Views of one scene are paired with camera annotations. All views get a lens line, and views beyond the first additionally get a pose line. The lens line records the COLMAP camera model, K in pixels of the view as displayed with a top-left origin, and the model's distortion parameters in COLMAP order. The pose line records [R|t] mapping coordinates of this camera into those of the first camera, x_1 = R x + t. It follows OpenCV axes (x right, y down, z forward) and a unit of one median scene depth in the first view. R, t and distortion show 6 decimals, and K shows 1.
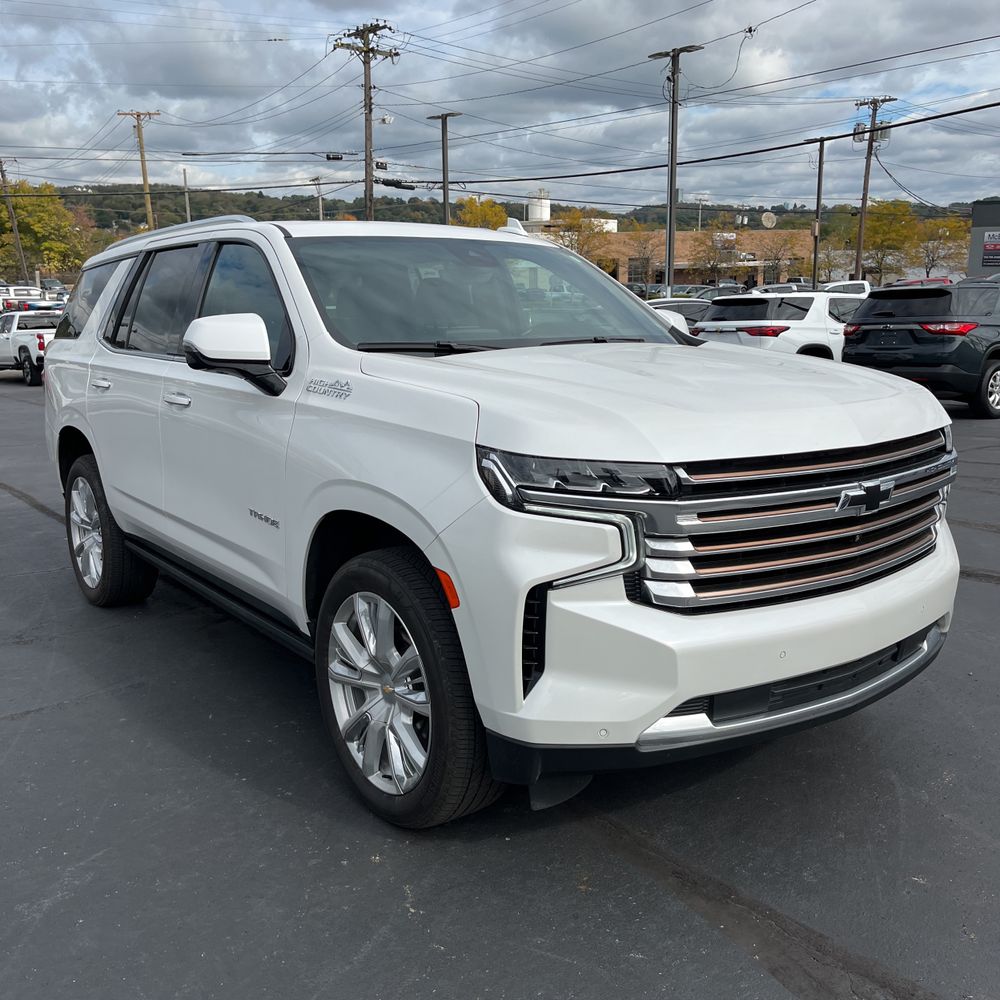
lens RADIAL K [[1003.2, 0, 501.0], [0, 1003.2, 492.0], [0, 0, 1]] dist [0.022749, 0.000000]
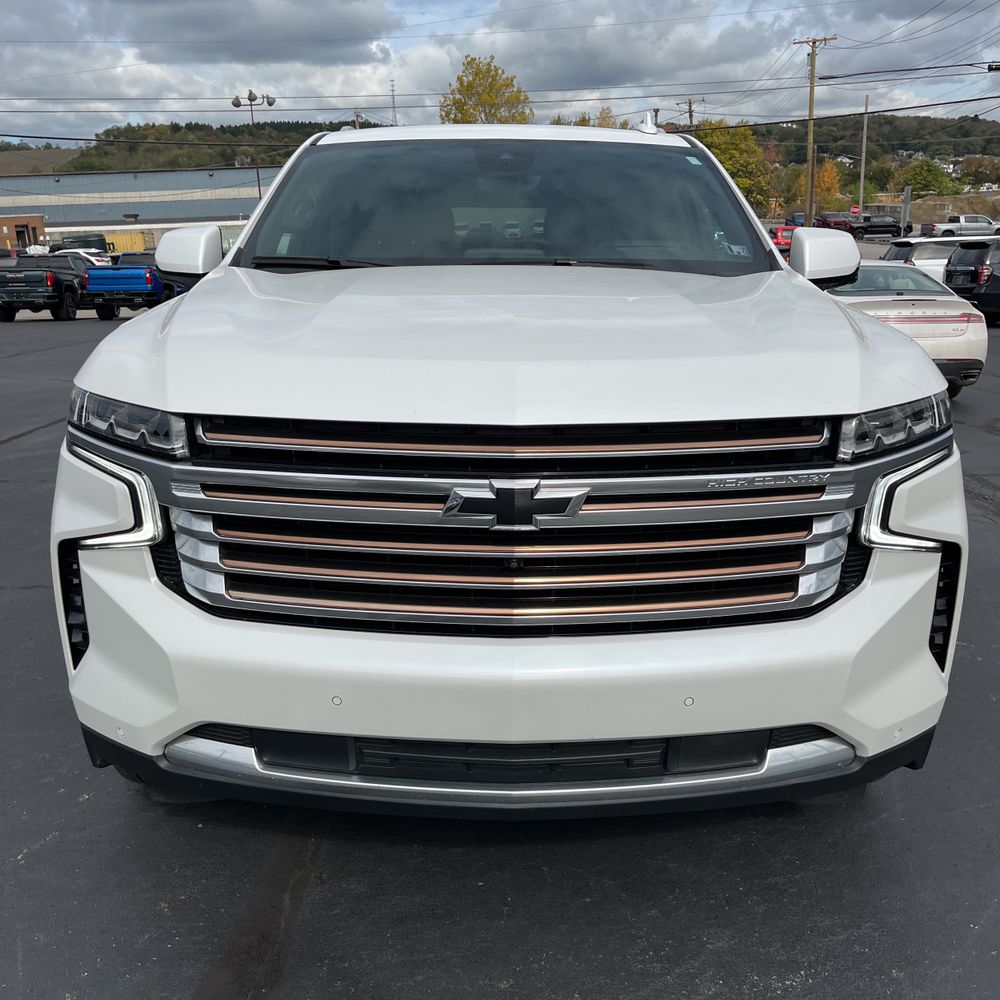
lens RADIAL K [[1003.2, 0, 499.6], [0, 1003.2, 498.0], [0, 0, 1]] dist [0.022749, 0.000000]
pose [[0.808968, 0.155461, -0.566925, 0.580040], [-0.117076, 0.987686, 0.103780, -0.052163], [0.576077, -0.017581, 0.817206, 0.374519]]
